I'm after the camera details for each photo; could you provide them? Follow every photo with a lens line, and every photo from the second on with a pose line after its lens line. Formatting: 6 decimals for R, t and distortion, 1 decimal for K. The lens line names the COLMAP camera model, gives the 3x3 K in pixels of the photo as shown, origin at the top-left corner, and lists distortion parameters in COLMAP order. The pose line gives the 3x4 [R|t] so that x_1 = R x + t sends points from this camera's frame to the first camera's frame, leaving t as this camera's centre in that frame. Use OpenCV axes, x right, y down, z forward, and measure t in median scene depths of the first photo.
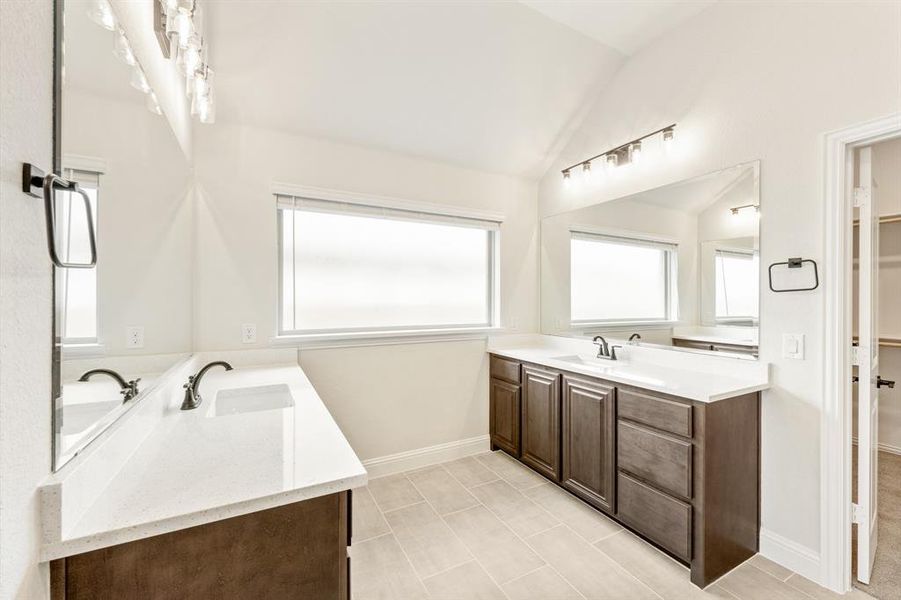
lens RADIAL K [[366.1, 0, 452.5], [0, 366.1, 297.7], [0, 0, 1]] dist [0.000001, -0.000005]
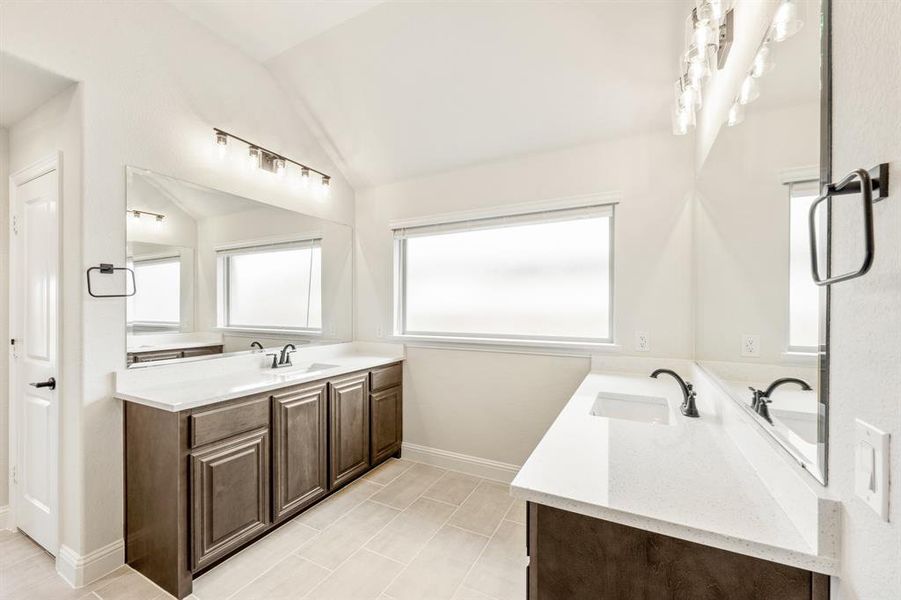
lens RADIAL K [[366.1, 0, 451.6], [0, 366.1, 307.2], [0, 0, 1]] dist [0.000001, -0.000005]
pose [[-0.568432, -0.006787, 0.822702, -0.651959], [-0.007869, 0.999965, 0.002812, -0.000233], [-0.822693, -0.004876, -0.568465, 1.188153]]
